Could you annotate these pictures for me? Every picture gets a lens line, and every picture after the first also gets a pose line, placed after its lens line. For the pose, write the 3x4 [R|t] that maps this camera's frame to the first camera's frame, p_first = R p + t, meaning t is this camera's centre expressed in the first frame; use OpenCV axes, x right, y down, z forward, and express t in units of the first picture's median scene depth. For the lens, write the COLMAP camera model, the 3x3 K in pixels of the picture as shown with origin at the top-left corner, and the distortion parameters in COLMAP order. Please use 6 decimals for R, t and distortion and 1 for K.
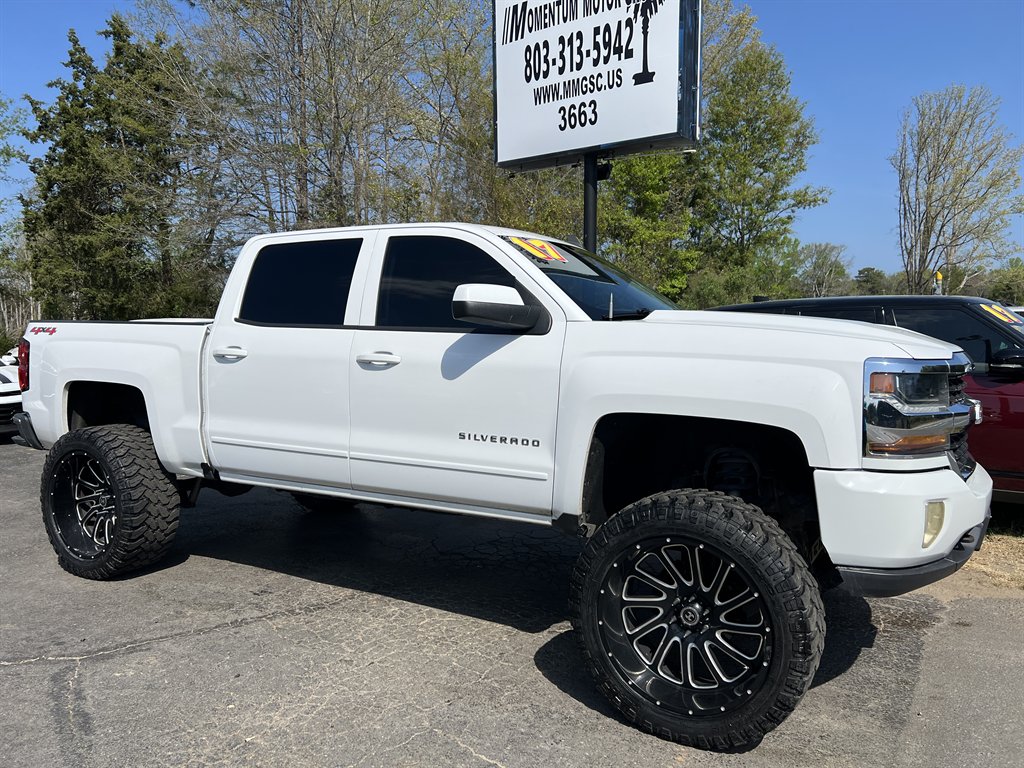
lens RADIAL K [[767.5, 0, 512.0], [0, 767.5, 384.0], [0, 0, 1]] dist [0.007628, 0.007547]
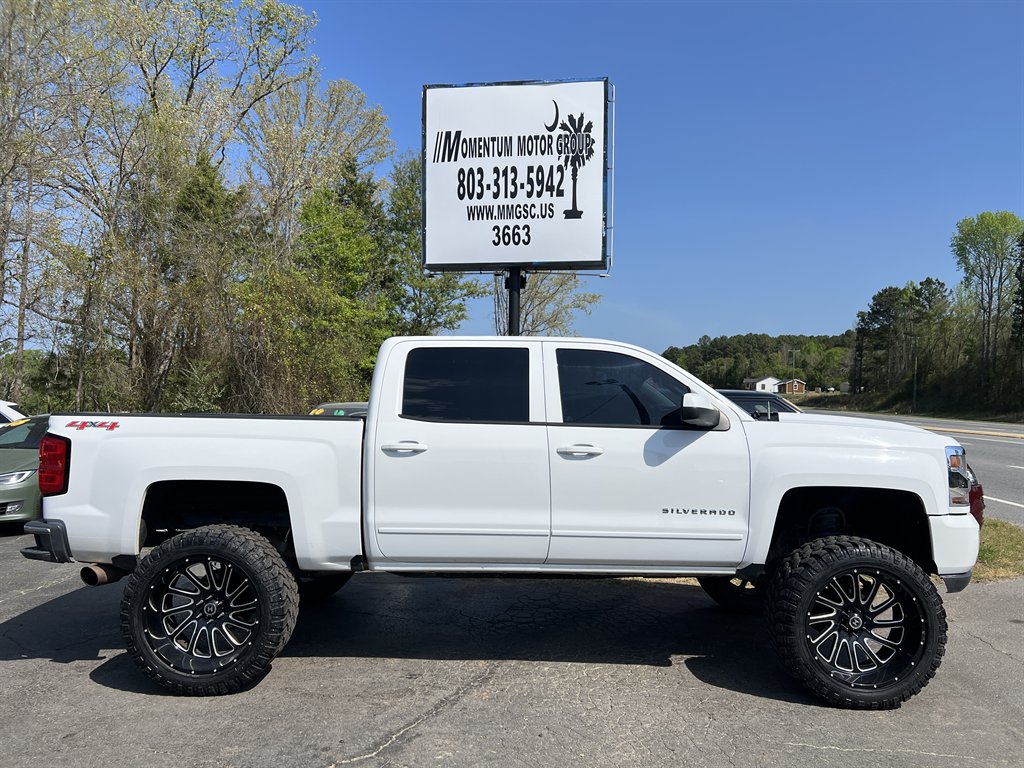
lens RADIAL K [[766.9, 0, 512.0], [0, 766.9, 384.0], [0, 0, 1]] dist [0.079275, -0.099407]
pose [[0.875074, 0.017239, 0.483682, -0.494555], [0.027062, 0.996059, -0.084462, -0.021648], [-0.483232, 0.087000, 0.871159, -0.012329]]
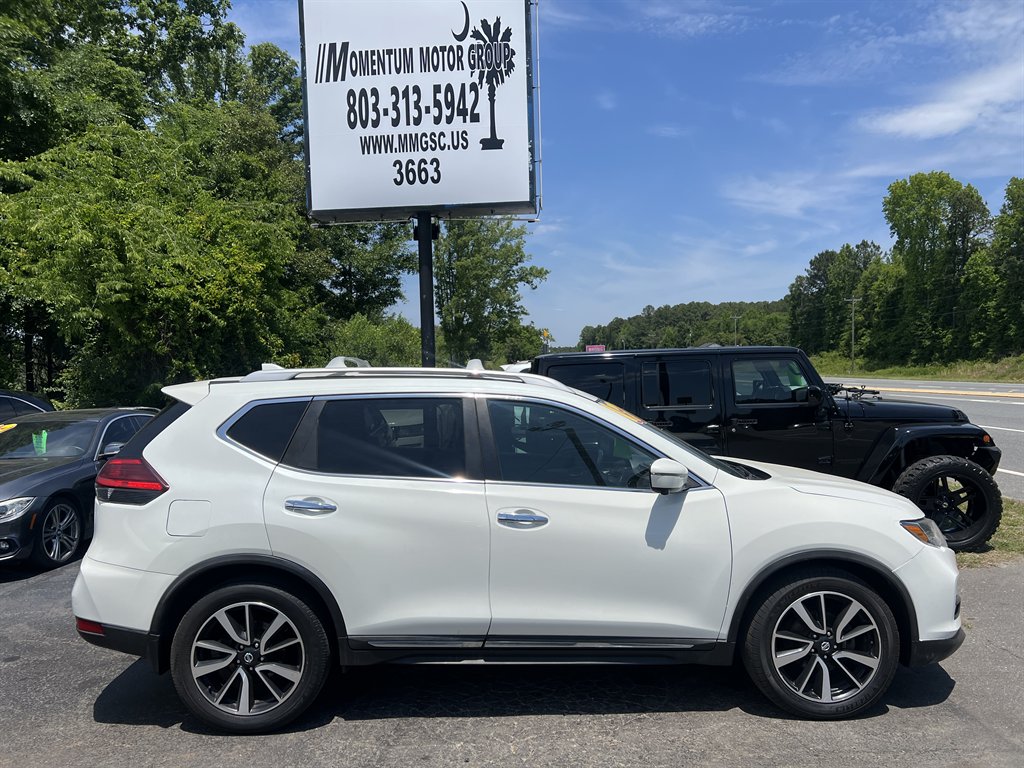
lens RADIAL K [[767.3, 0, 512.0], [0, 767.3, 384.0], [0, 0, 1]] dist [0.021903, -0.005375]
pose [[0.840147, -0.030730, 0.541488, -0.348039], [0.068966, 0.996342, -0.050461, -0.031641], [-0.537957, 0.079739, 0.839193, 0.161649]]
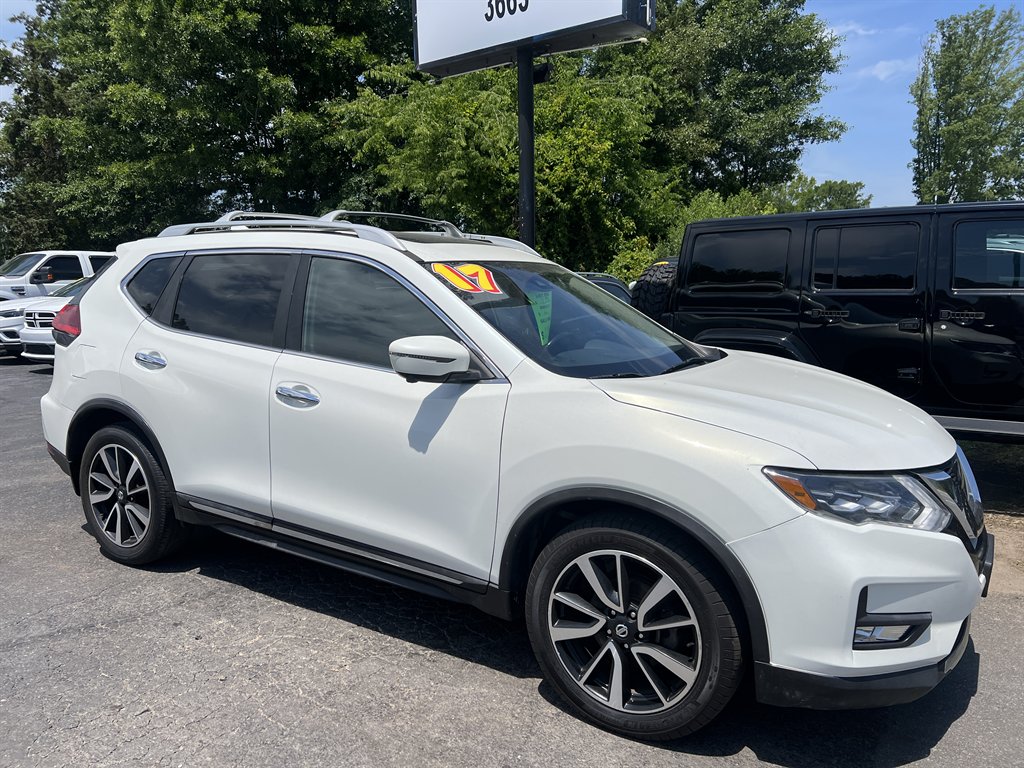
lens RADIAL K [[766.9, 0, 512.0], [0, 766.9, 384.0], [0, 0, 1]] dist [0.079275, -0.099407]
pose [[0.999819, -0.009190, -0.016638, 0.104265], [0.010273, 0.997756, 0.066166, 0.001317], [0.015992, -0.066325, 0.997670, 0.156229]]
